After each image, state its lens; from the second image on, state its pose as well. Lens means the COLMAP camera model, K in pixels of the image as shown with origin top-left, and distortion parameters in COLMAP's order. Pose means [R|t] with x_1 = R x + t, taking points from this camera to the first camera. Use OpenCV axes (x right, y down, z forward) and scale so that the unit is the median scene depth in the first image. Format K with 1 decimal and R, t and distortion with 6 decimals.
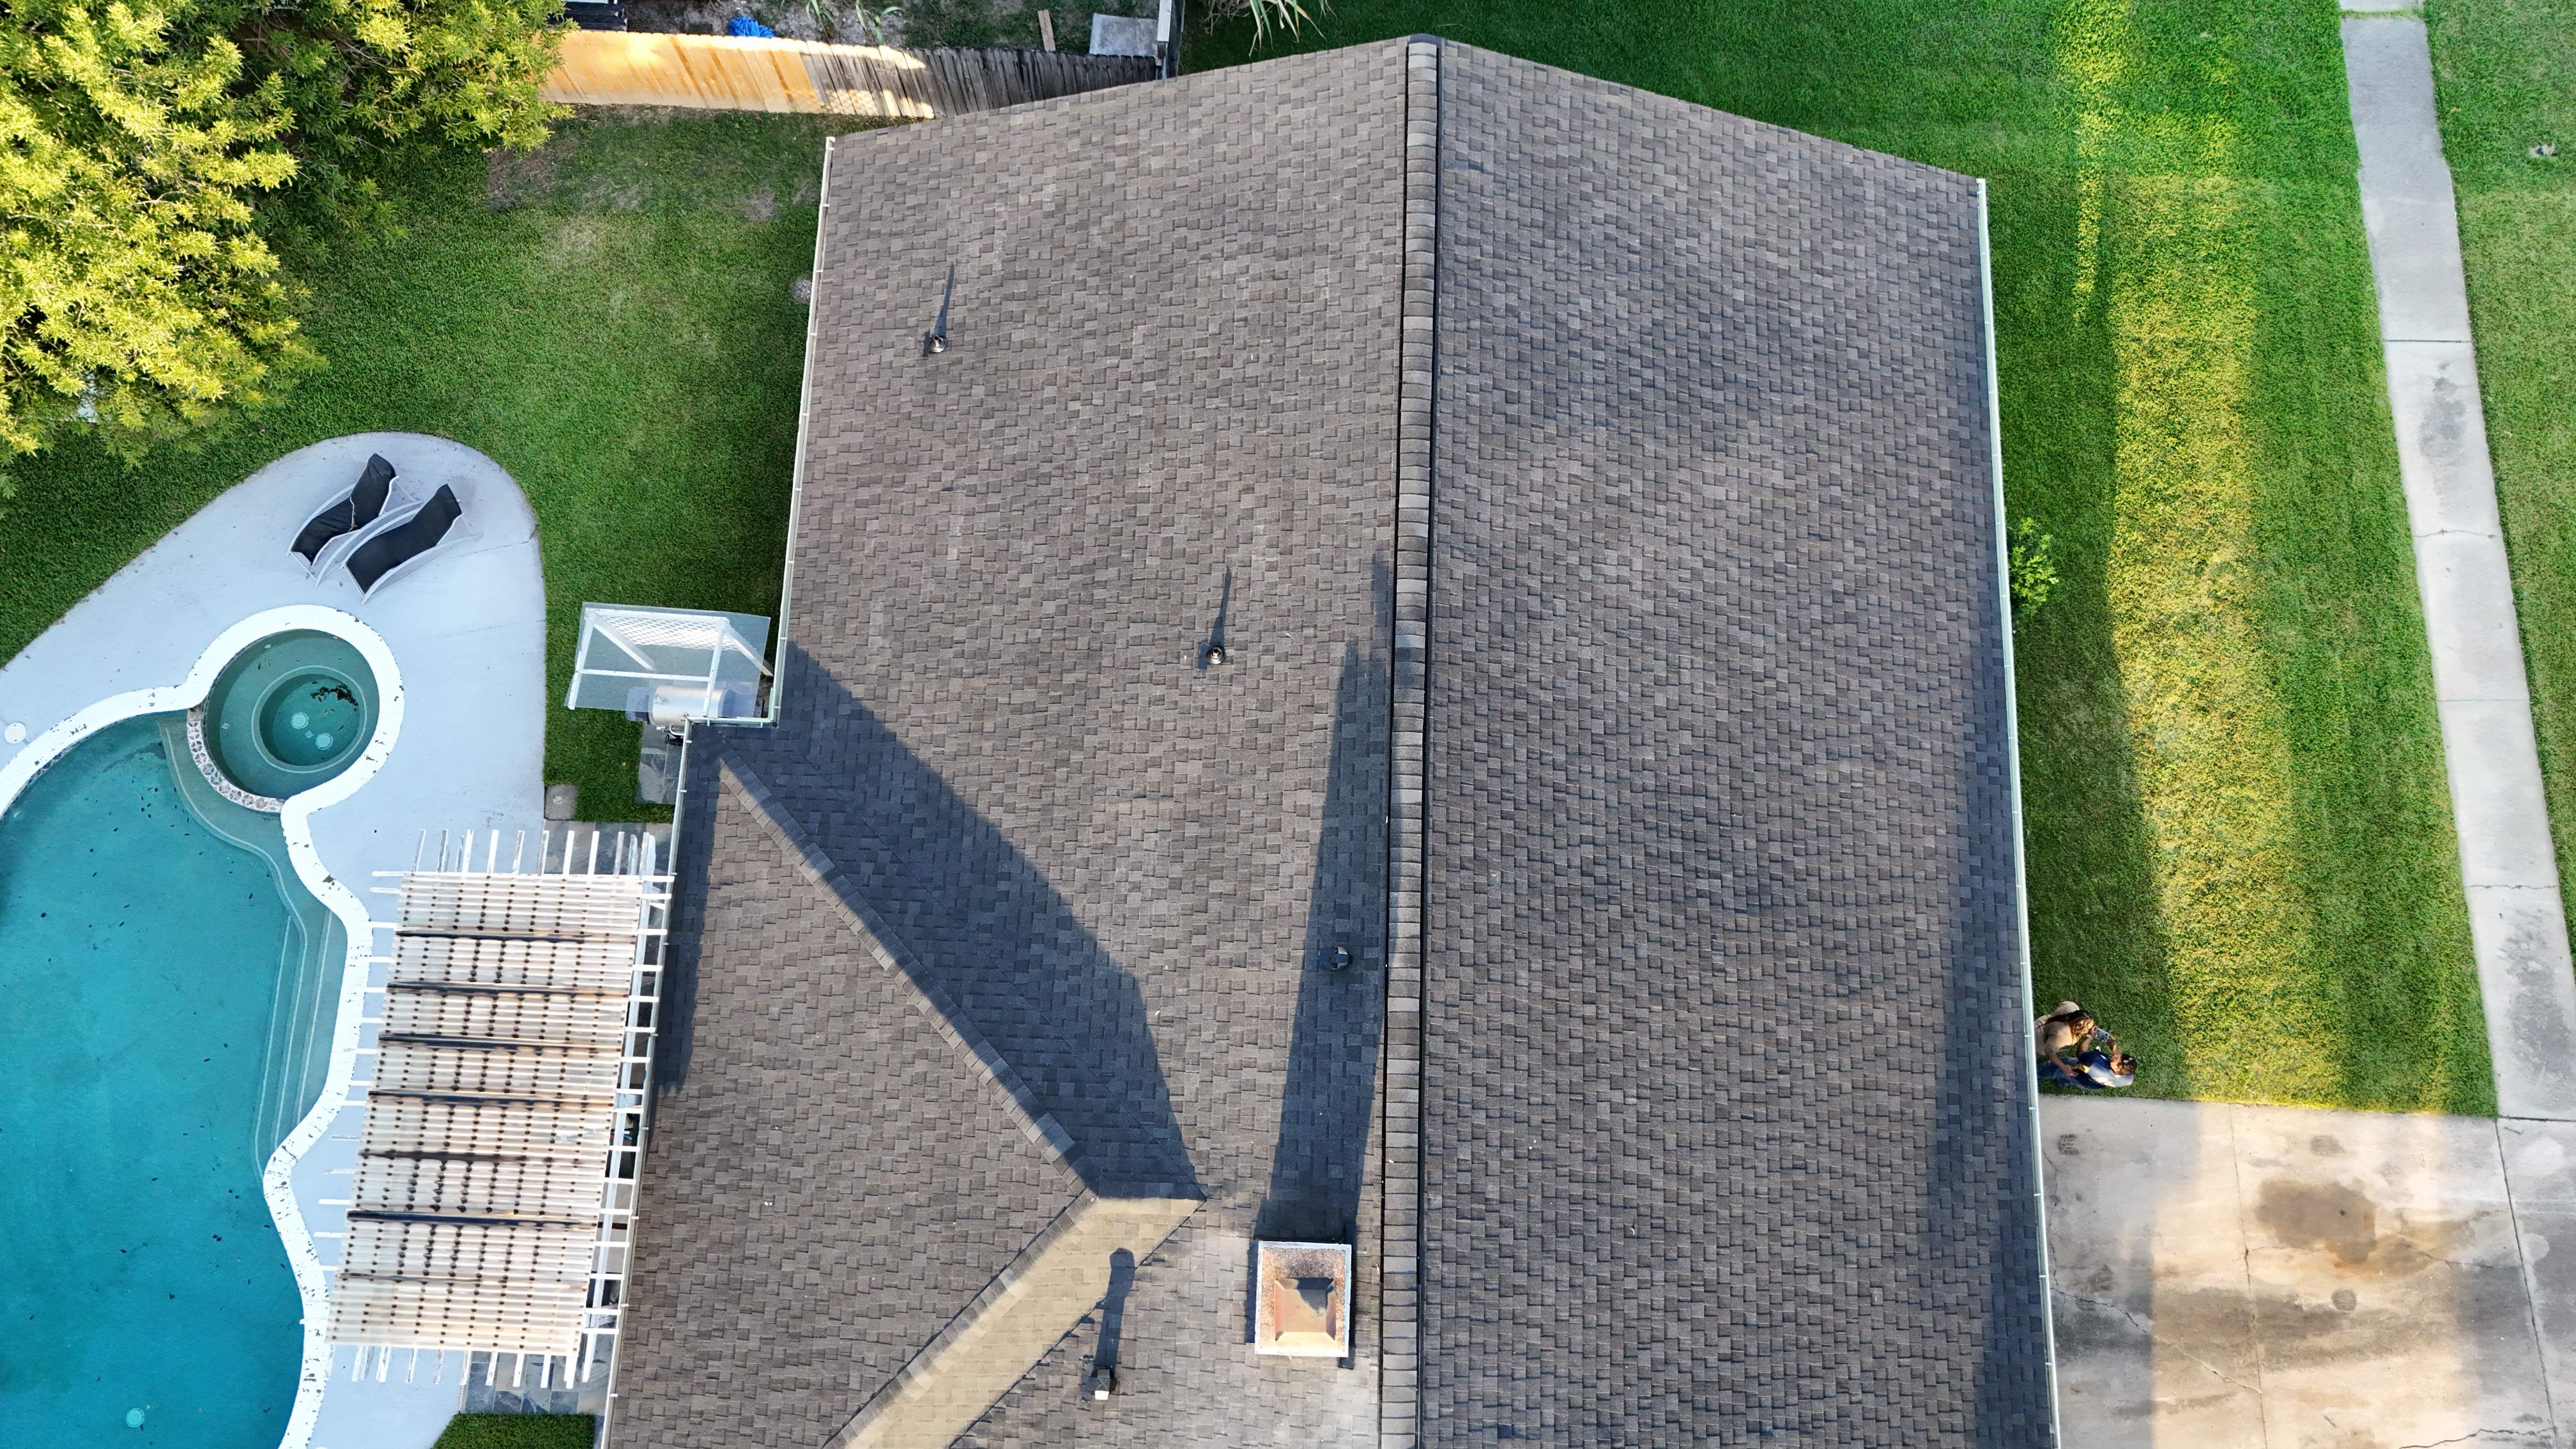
lens RADIAL K [[1901.9, 0, 1284.7], [0, 1901.9, 708.4], [0, 0, 1]] dist [0.046509, -0.038833]
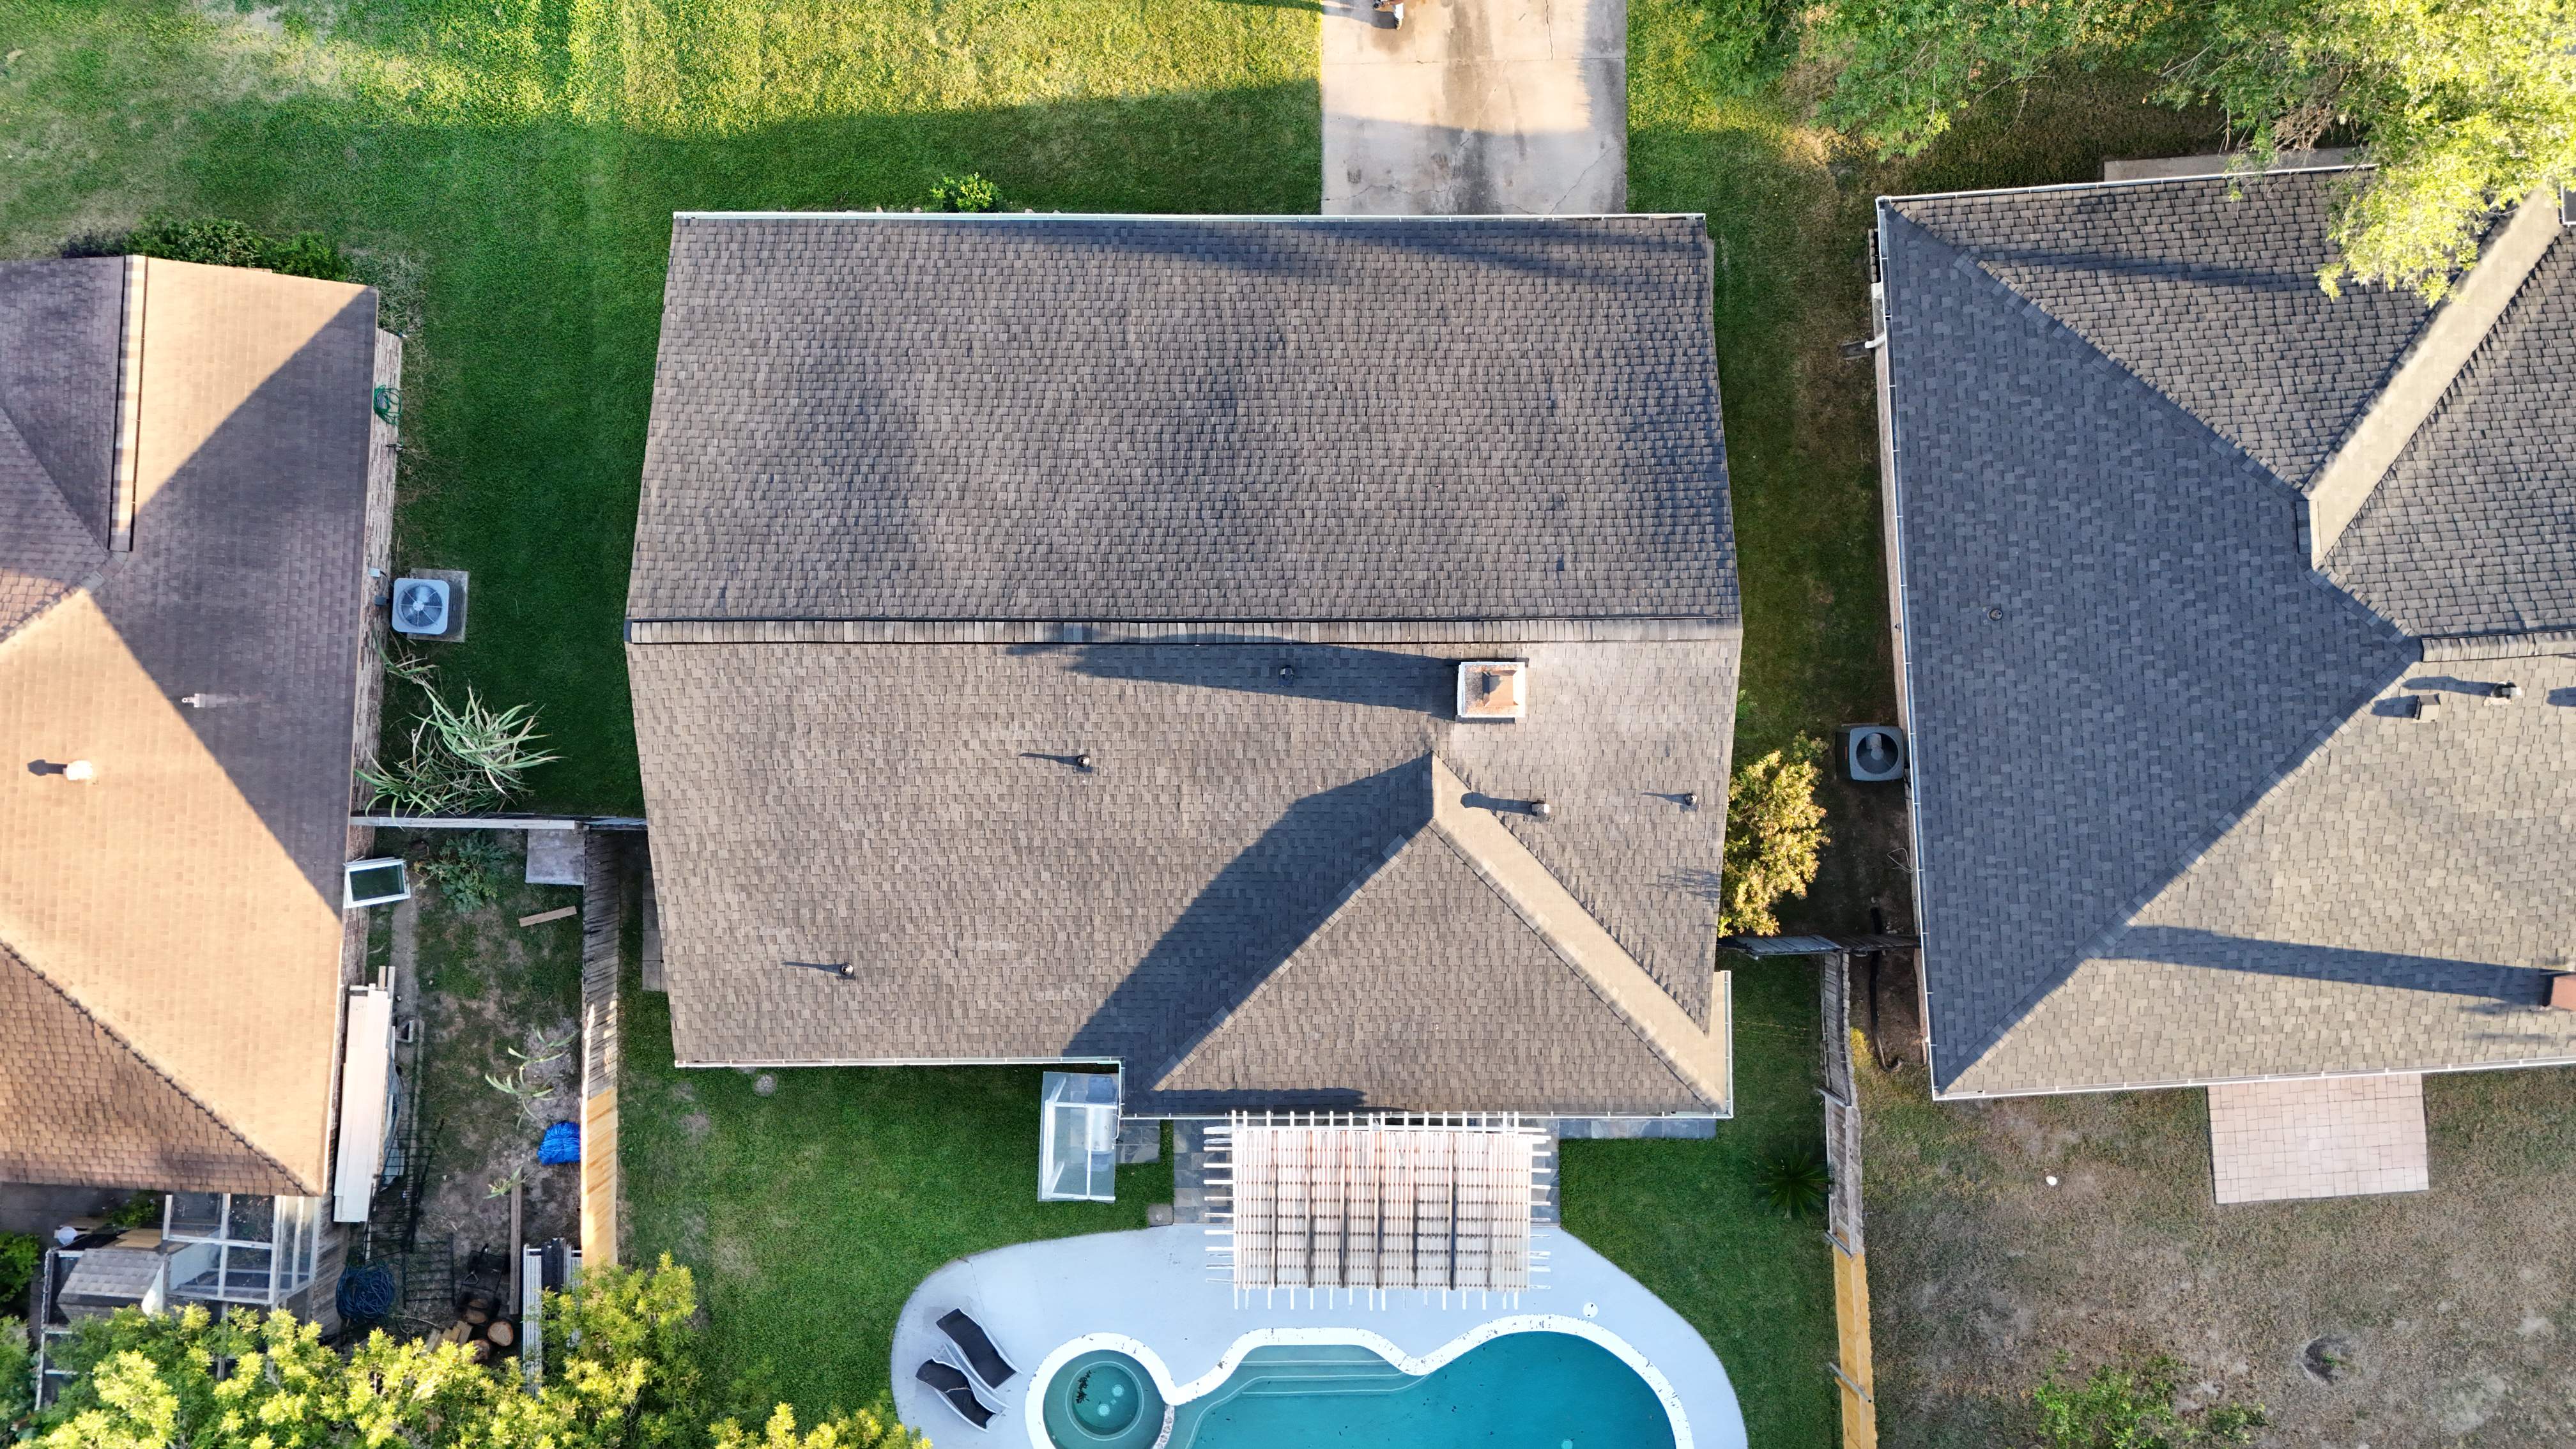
lens RADIAL K [[1901.9, 0, 1277.0], [0, 1901.9, 715.6], [0, 0, 1]] dist [0.046509, -0.038833]
pose [[-0.035606, -0.999324, -0.009205, 0.007438], [0.968233, -0.036776, 0.247331, -0.235319], [-0.247503, -0.000106, 0.968887, -0.465914]]
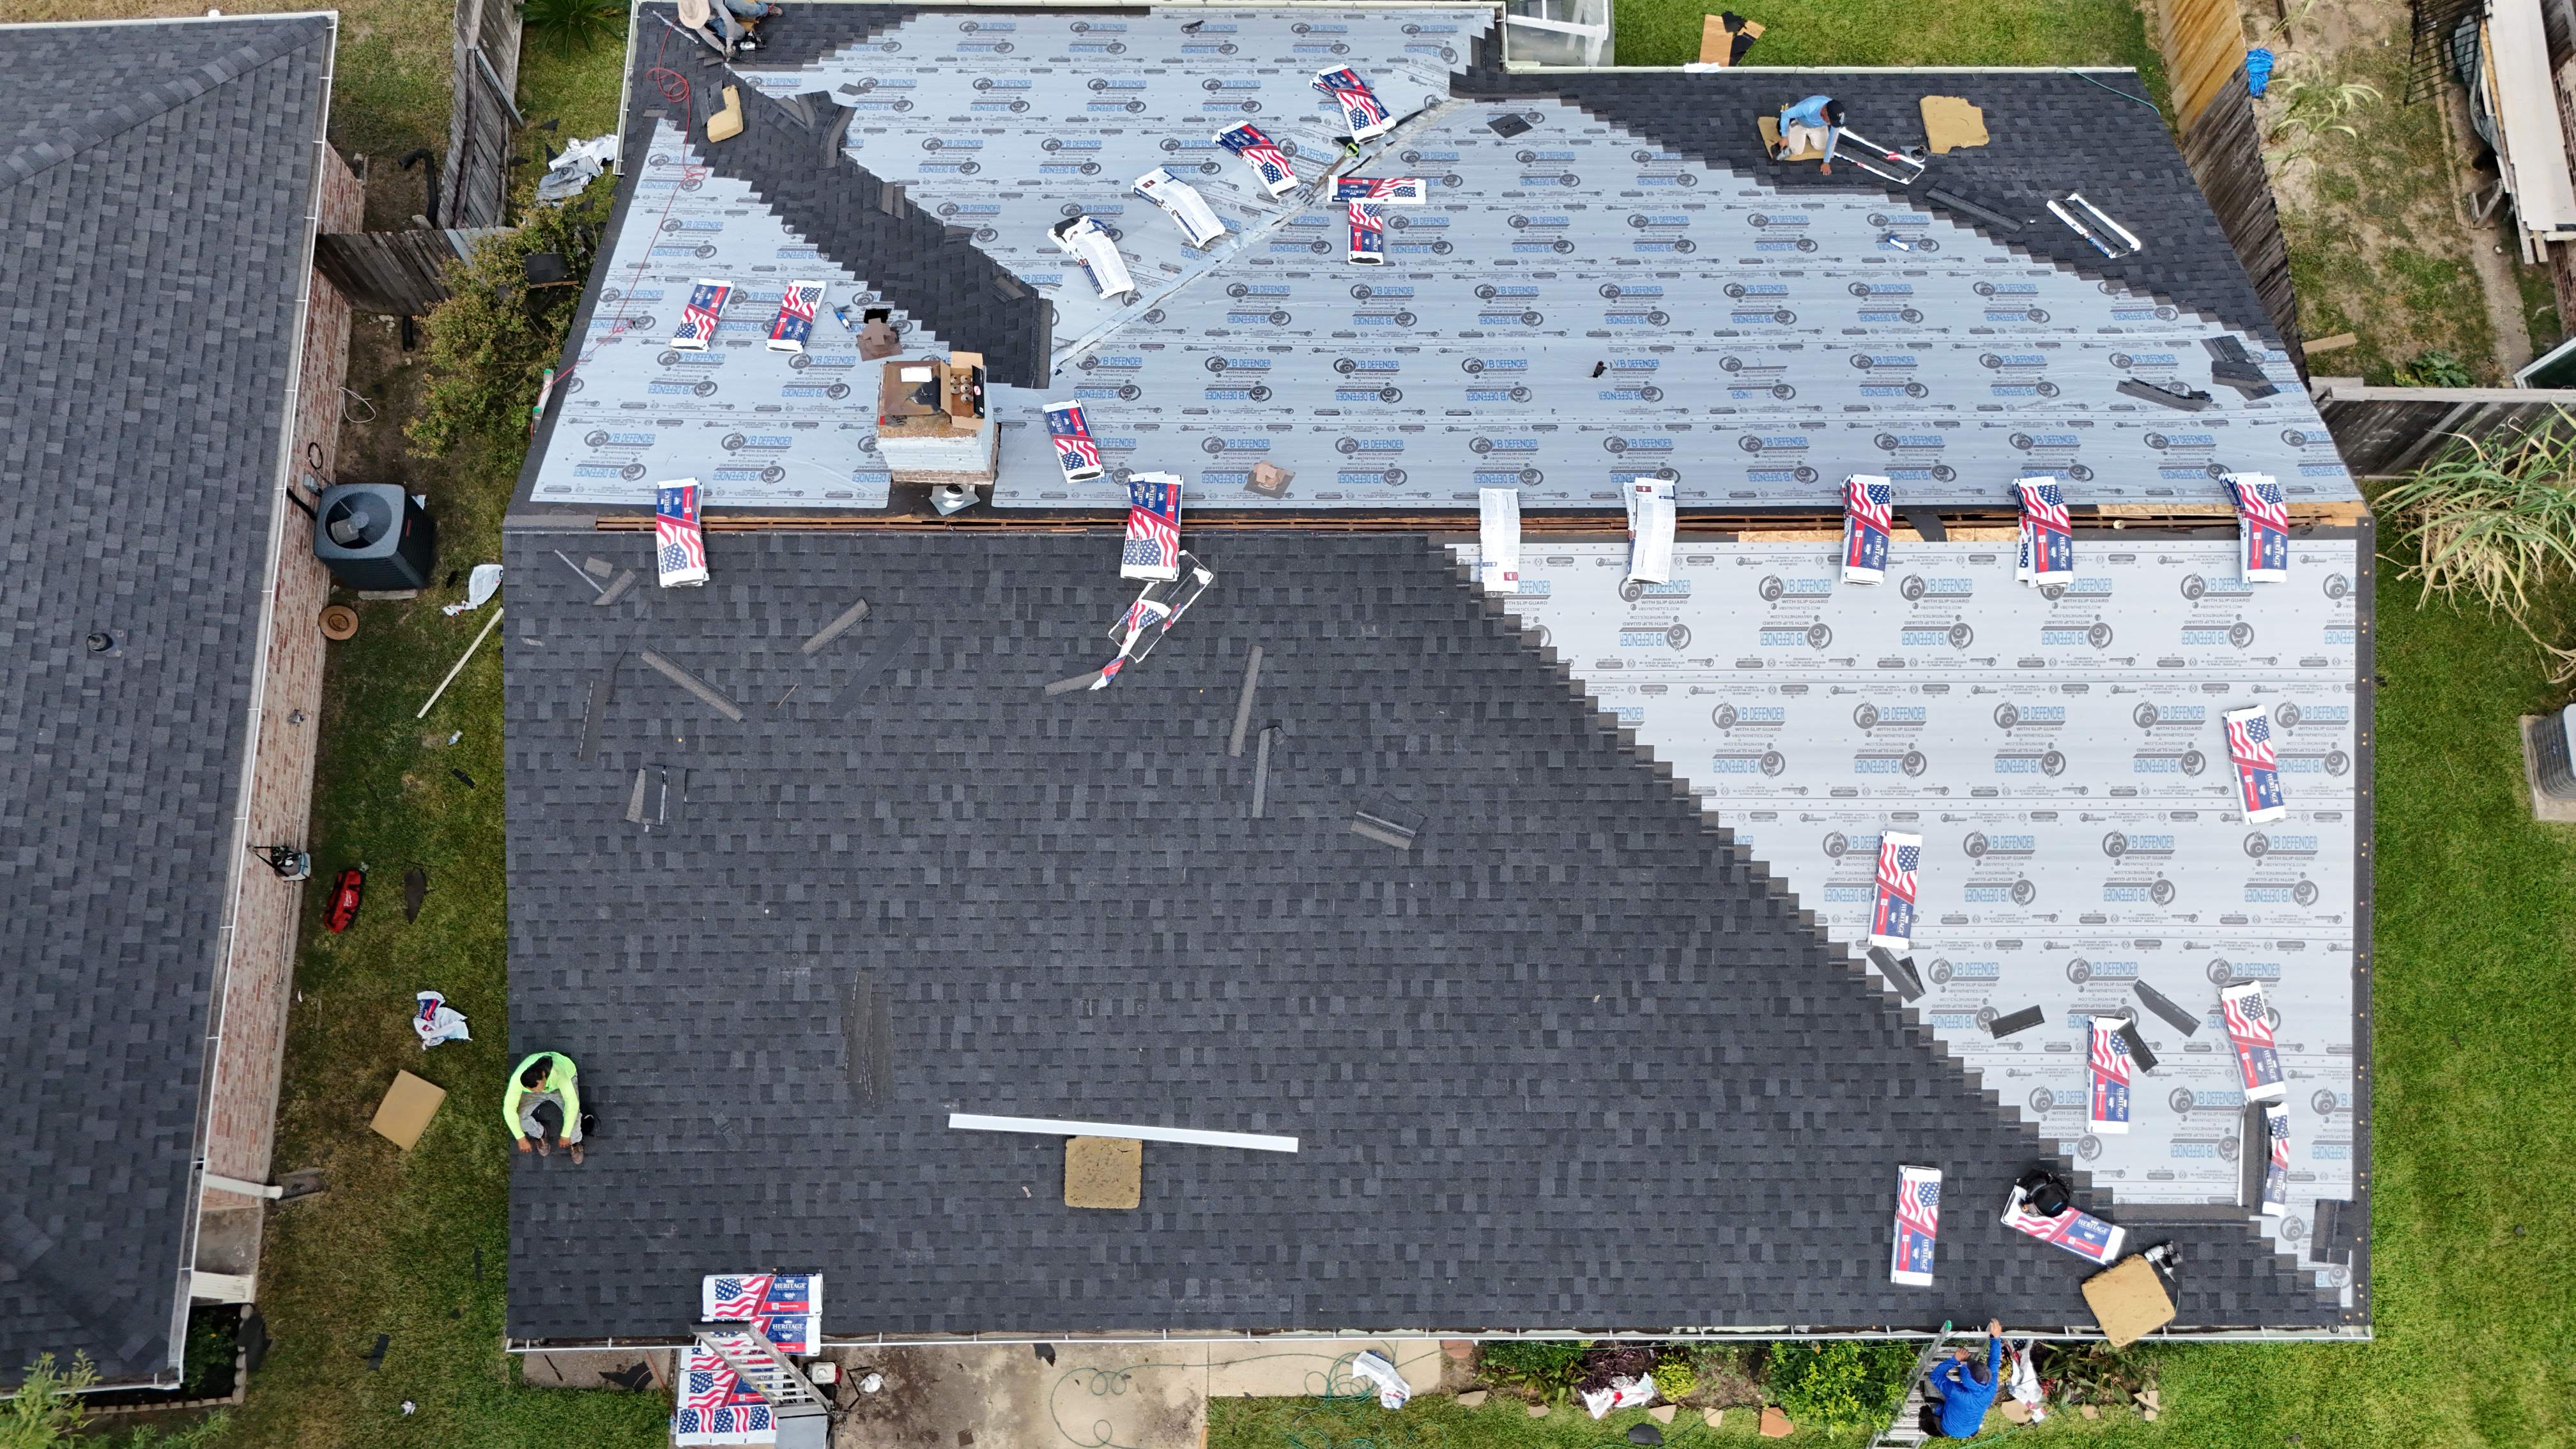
lens RADIAL K [[1901.9, 0, 1289.7], [0, 1901.9, 726.4], [0, 0, 1]] dist [0.046509, -0.038833]
pose [[0.042505, 0.938961, -0.341388, 0.420967], [-0.973870, 0.115237, 0.195698, -0.041264], [0.223093, 0.324150, 0.919324, 0.140956]]
